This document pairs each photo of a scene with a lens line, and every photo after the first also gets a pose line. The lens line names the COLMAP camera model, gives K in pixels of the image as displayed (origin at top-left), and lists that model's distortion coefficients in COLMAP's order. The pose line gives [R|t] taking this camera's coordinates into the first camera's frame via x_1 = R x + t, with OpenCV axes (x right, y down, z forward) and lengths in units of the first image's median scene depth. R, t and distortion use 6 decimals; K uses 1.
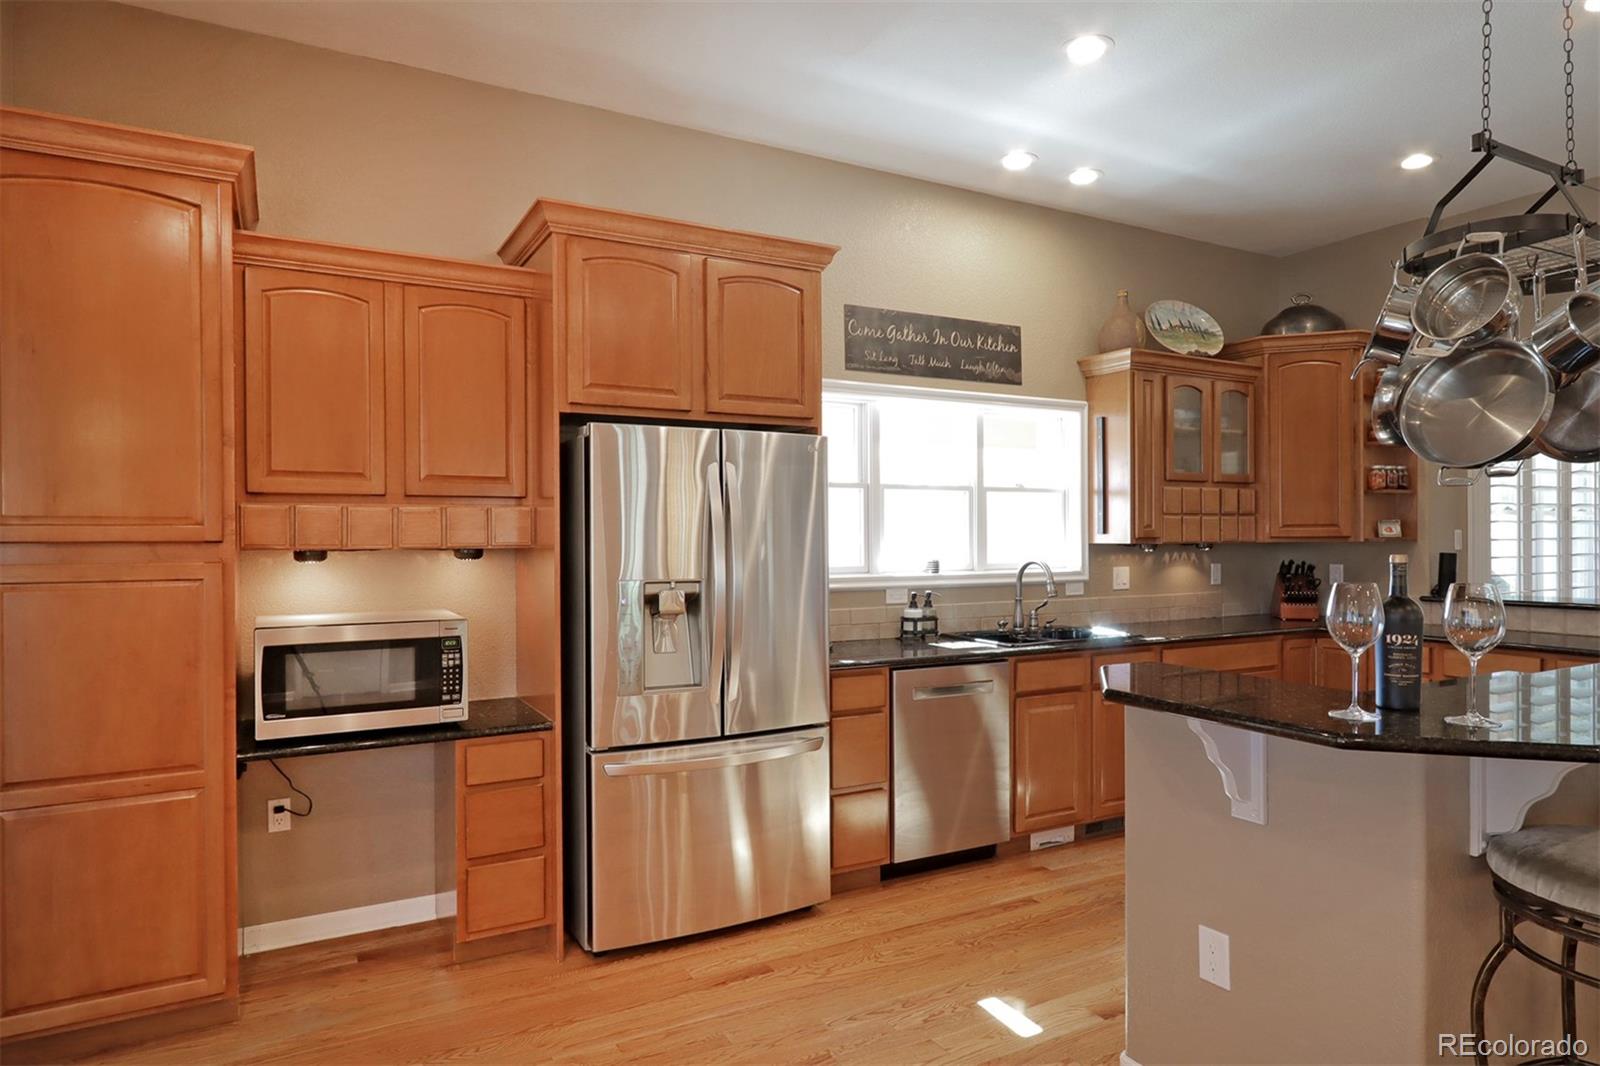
lens RADIAL K [[943.0, 0, 804.1], [0, 943.0, 539.5], [0, 0, 1]] dist [0.008698, 0.001343]
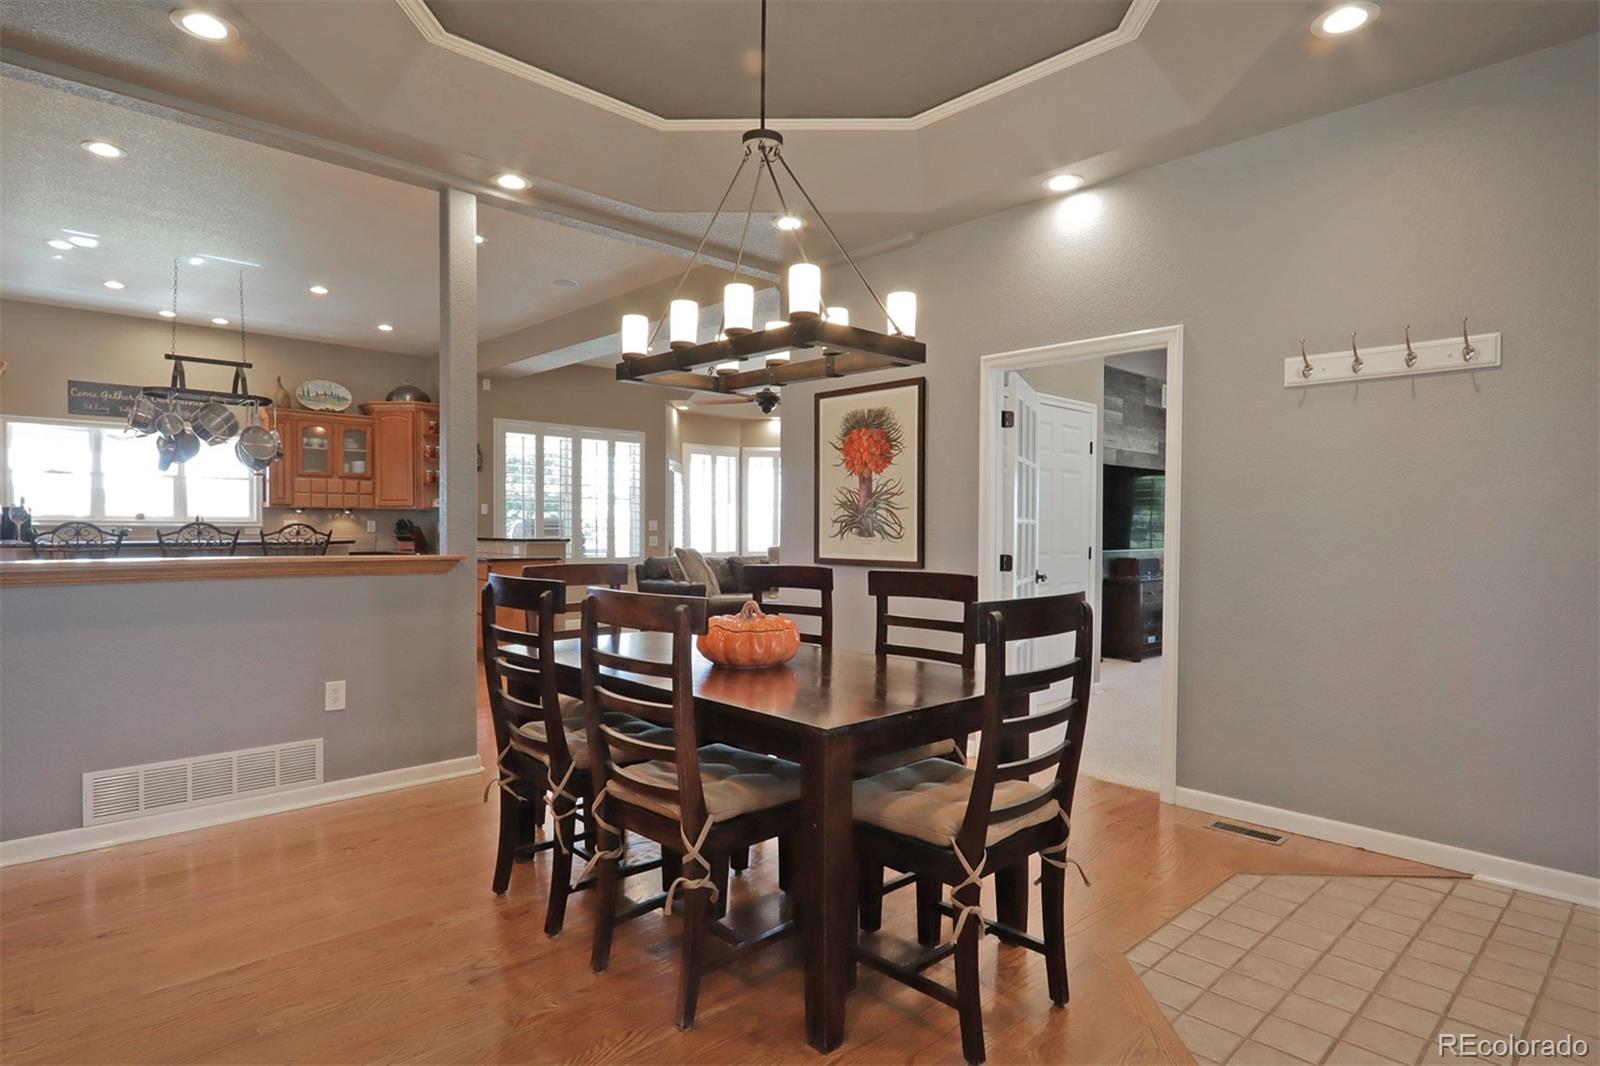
lens RADIAL K [[864.3, 0, 808.1], [0, 864.3, 543.6], [0, 0, 1]] dist [-0.001590, -0.000740]
pose [[0.965003, 0.008308, 0.262108, 0.962474], [-0.013682, 0.999732, 0.018685, 0.031679], [-0.261882, -0.021617, 0.964858, -1.030612]]
